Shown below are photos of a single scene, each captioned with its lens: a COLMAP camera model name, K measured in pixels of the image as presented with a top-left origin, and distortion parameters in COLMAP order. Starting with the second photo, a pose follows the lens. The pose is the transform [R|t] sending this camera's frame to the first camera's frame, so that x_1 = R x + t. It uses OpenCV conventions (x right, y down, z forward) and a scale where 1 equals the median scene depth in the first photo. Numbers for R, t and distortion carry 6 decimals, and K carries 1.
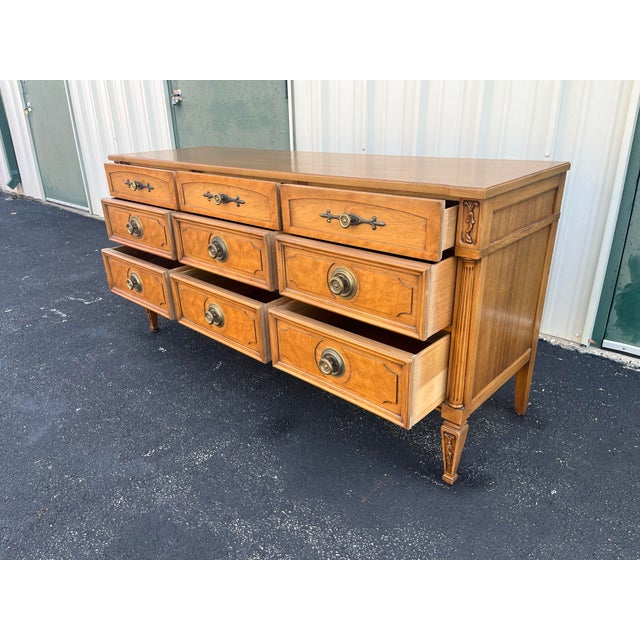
lens RADIAL K [[487.7, 0, 315.5], [0, 487.7, 321.4], [0, 0, 1]] dist [0.082564, -0.118015]
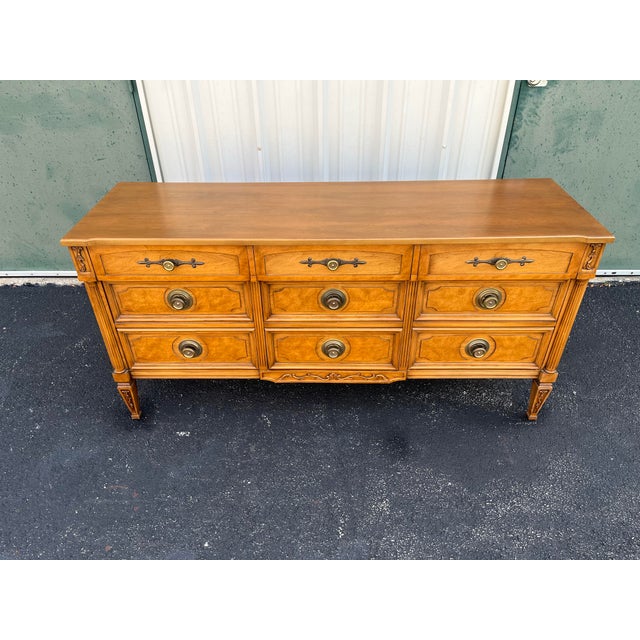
lens RADIAL K [[485.6, 0, 317.9], [0, 485.6, 322.6], [0, 0, 1]] dist [0.086673, -0.117673]
pose [[0.739014, -0.372406, 0.561402, -0.818976], [0.261988, 0.926596, 0.269783, -0.443710], [-0.620661, -0.052293, 0.782333, 0.266716]]
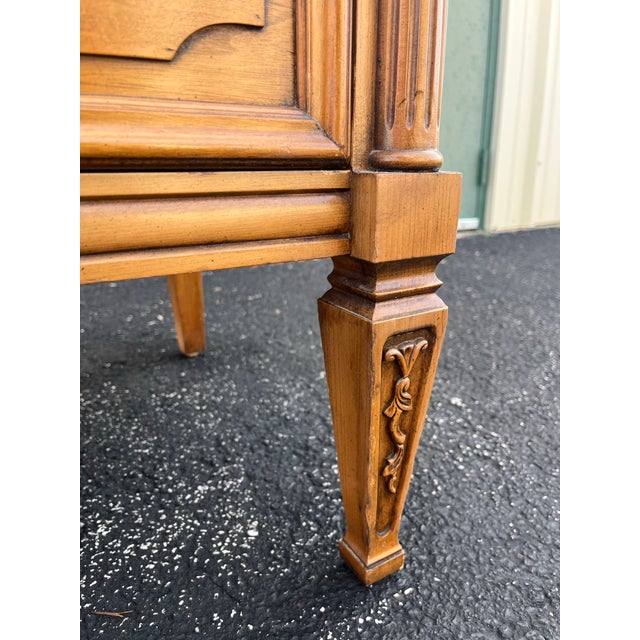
lens RADIAL K [[485.6, 0, 317.9], [0, 485.6, 322.6], [0, 0, 1]] dist [0.086673, -0.117673]
pose [[0.267916, -0.270534, 0.924680, 0.070441], [0.386978, 0.909160, 0.153871, 0.156778], [-0.882309, 0.316606, 0.348269, 0.843021]]
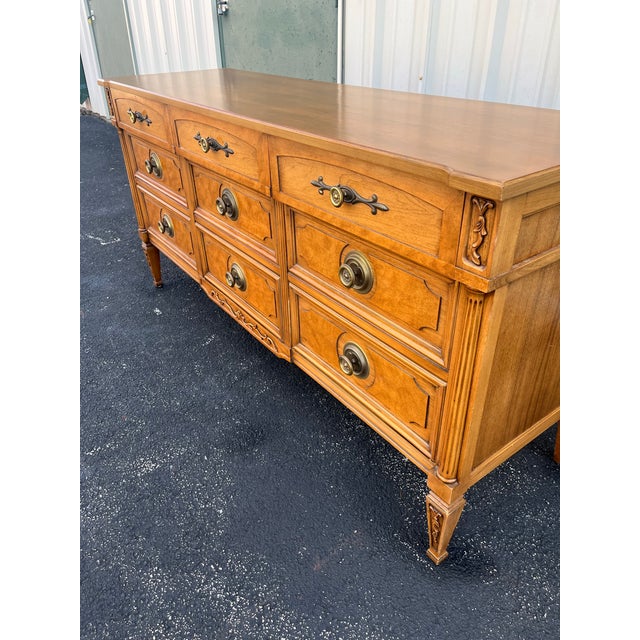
lens RADIAL K [[487.1, 0, 321.1], [0, 487.1, 318.6], [0, 0, 1]] dist [0.084647, -0.112771]
pose [[0.984332, 0.103093, -0.143044, 0.158343], [-0.082549, 0.986305, 0.142788, -0.120586], [0.155806, -0.128742, 0.979362, 0.261704]]
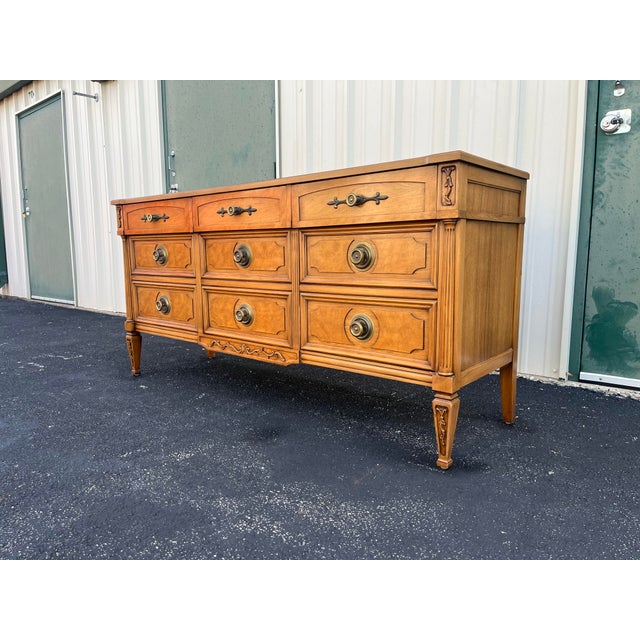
lens RADIAL K [[485.6, 0, 317.9], [0, 485.6, 322.6], [0, 0, 1]] dist [0.086673, -0.117673]
pose [[0.998538, 0.014271, 0.052139, -0.026777], [0.000039, 0.964334, -0.264688, 0.285491], [-0.054057, 0.264303, 0.962924, 0.014434]]
